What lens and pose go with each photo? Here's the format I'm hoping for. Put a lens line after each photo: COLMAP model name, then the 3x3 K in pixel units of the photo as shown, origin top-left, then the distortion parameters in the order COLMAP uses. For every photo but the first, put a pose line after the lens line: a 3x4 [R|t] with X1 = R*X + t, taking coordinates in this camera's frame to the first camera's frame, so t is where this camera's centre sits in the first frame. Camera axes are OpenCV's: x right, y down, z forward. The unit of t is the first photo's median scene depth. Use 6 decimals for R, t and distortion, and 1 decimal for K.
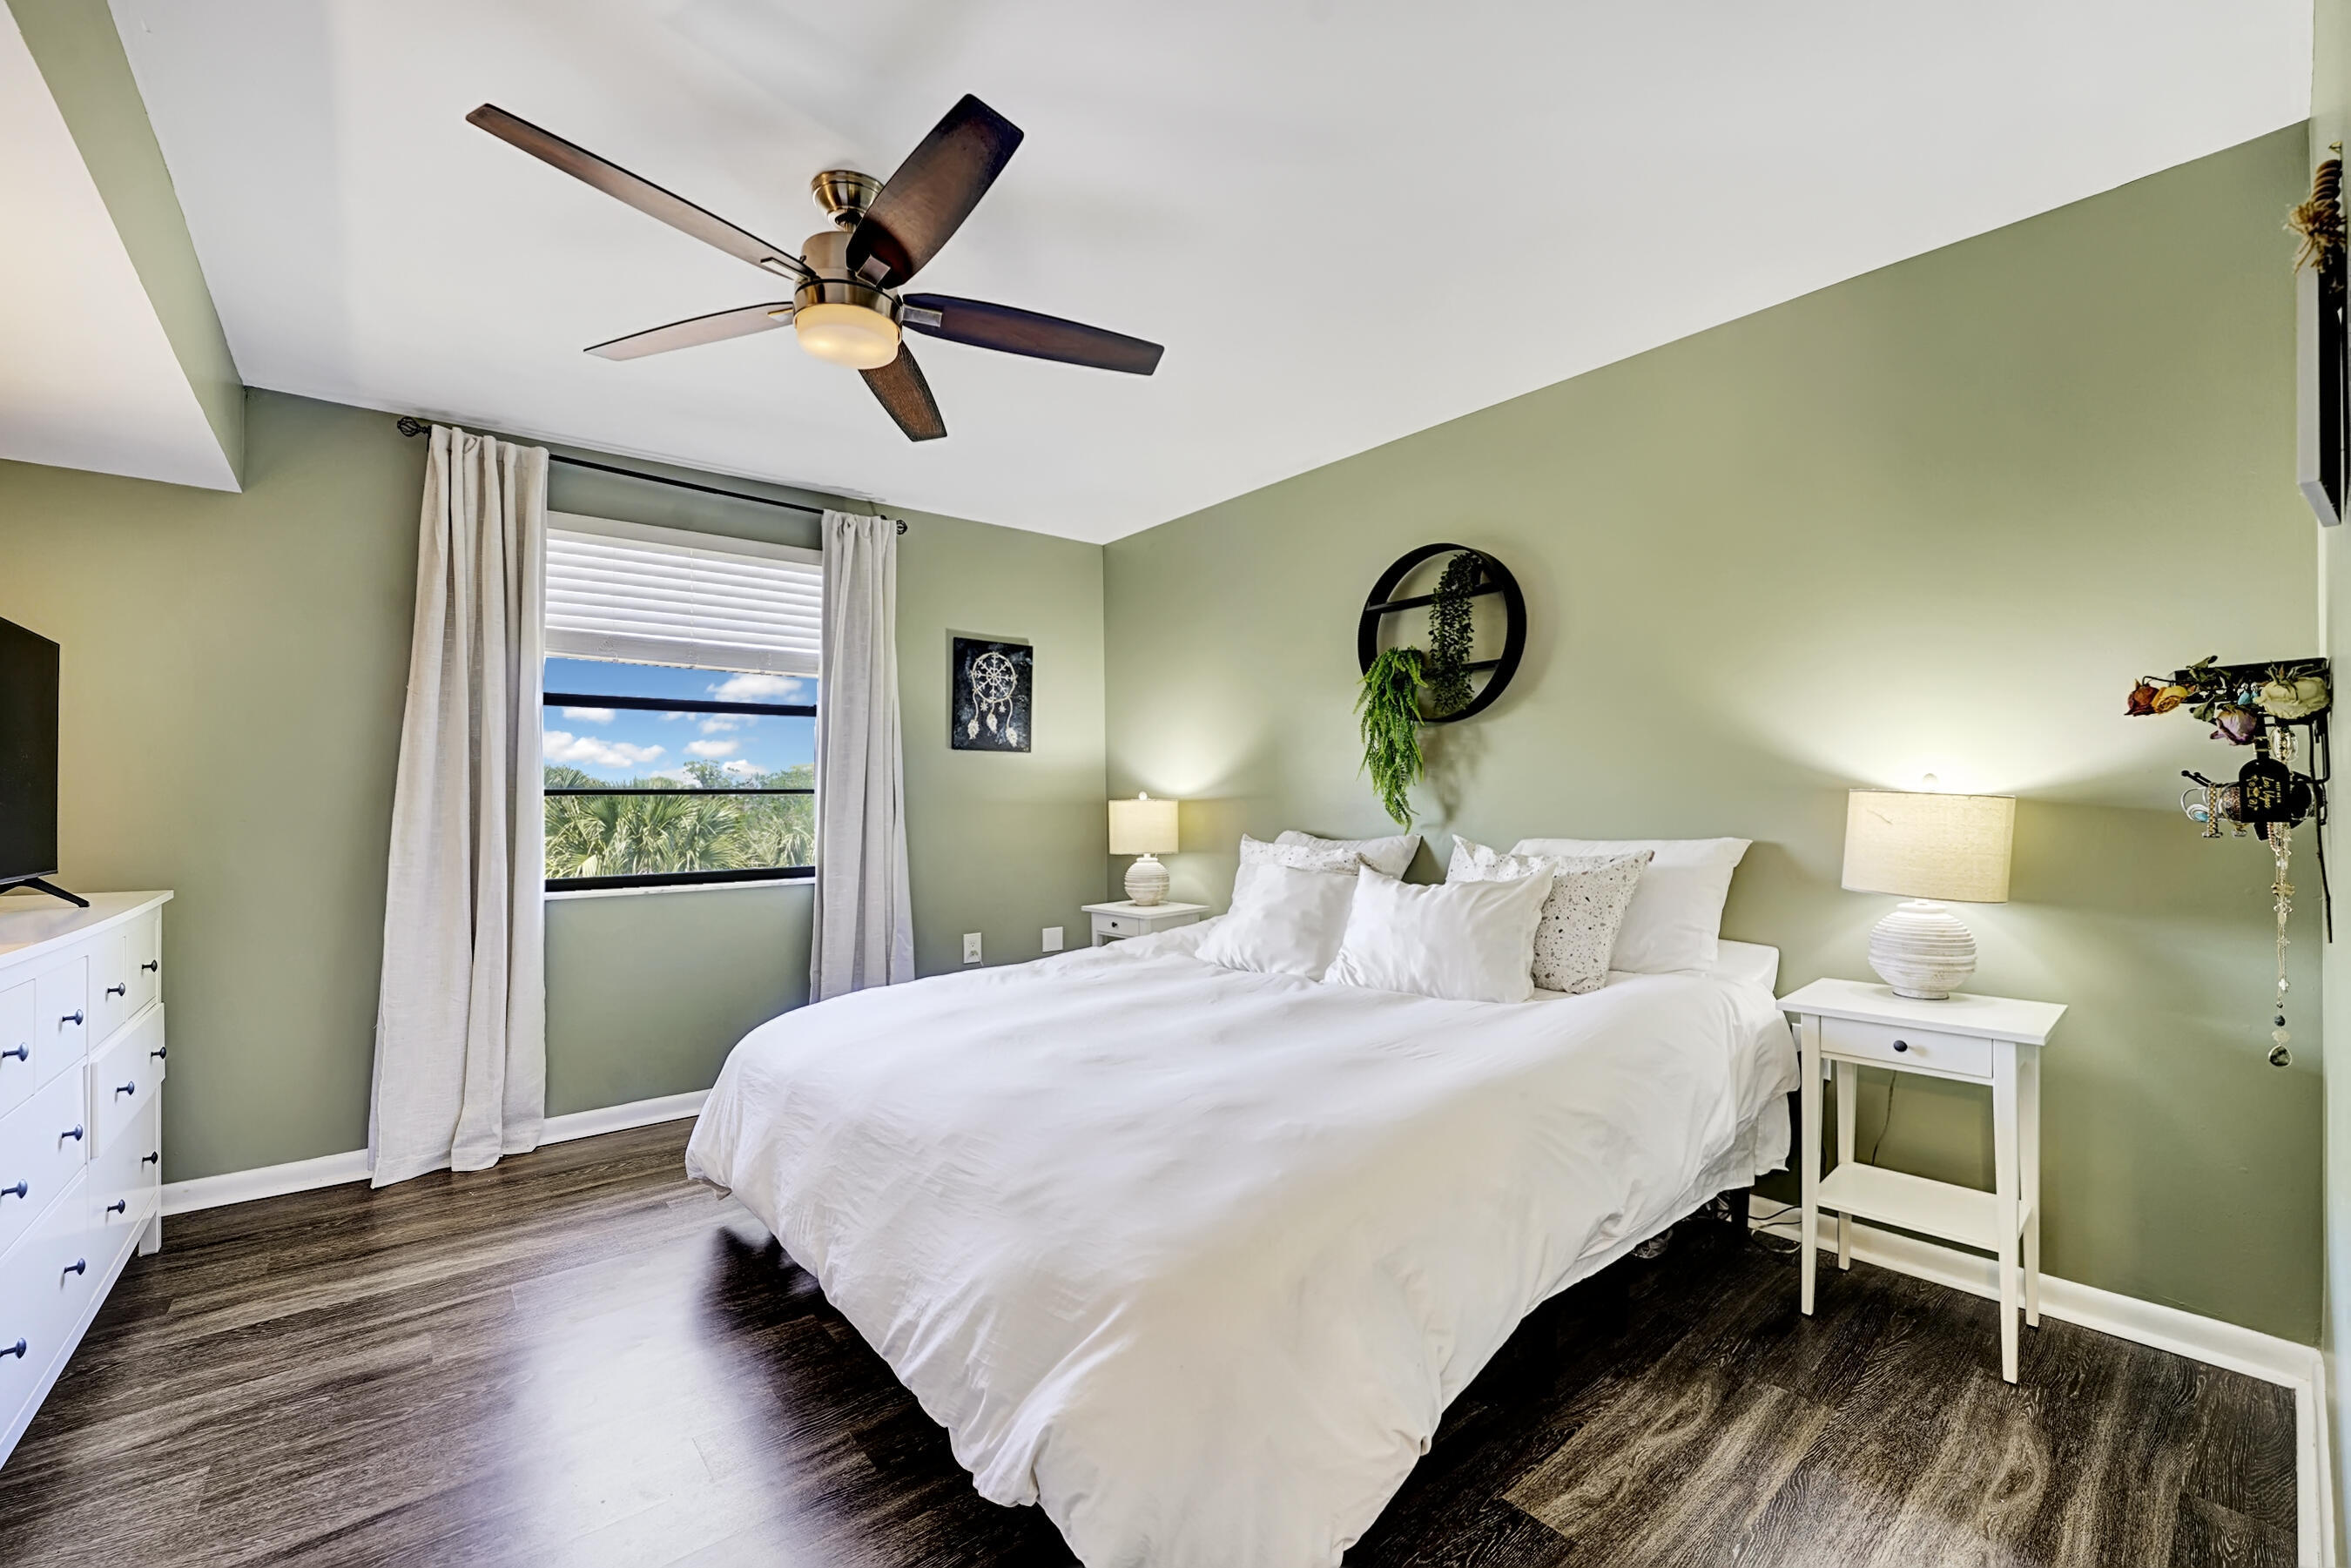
lens RADIAL K [[984.1, 0, 1191.6], [0, 984.1, 794.0], [0, 0, 1]] dist [-0.024997, 0.004142]
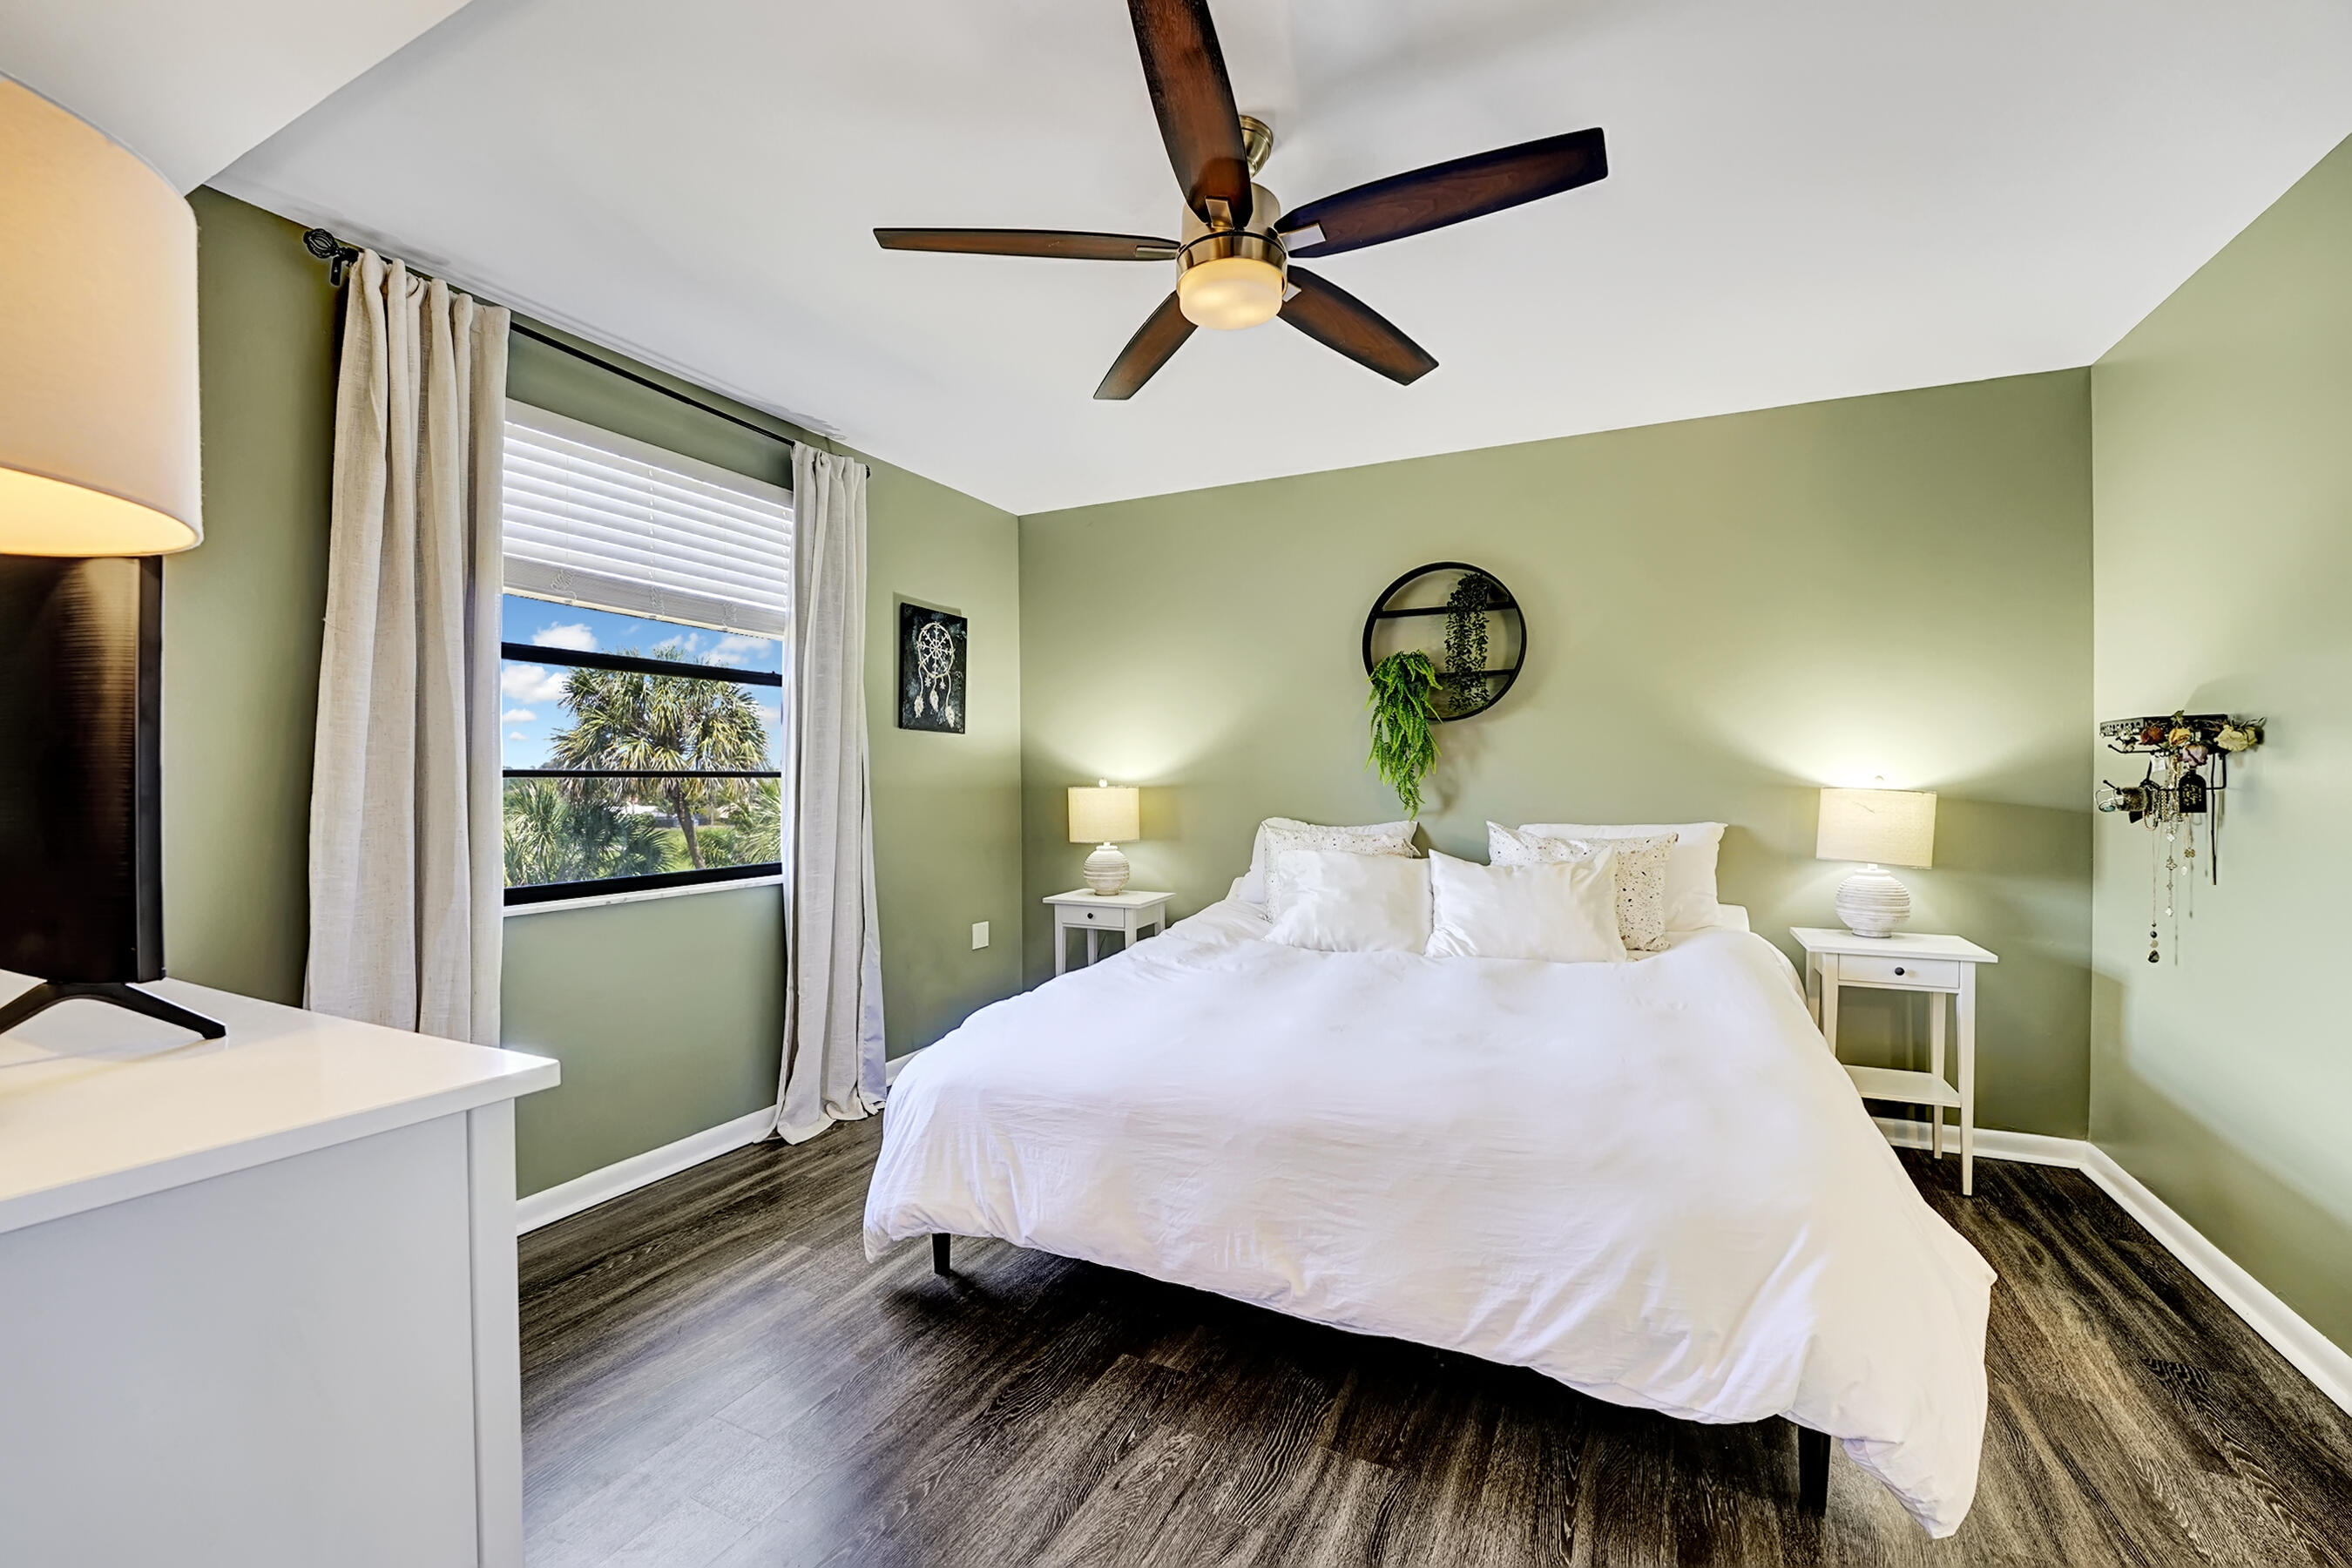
lens RADIAL K [[984.5, 0, 1198.6], [0, 984.5, 782.4], [0, 0, 1]] dist [-0.024997, 0.004142]
pose [[0.906716, 0.008422, 0.421657, -0.472159], [-0.011431, 0.999924, 0.004608, -0.004422], [-0.421587, -0.008998, 0.906744, 0.095316]]
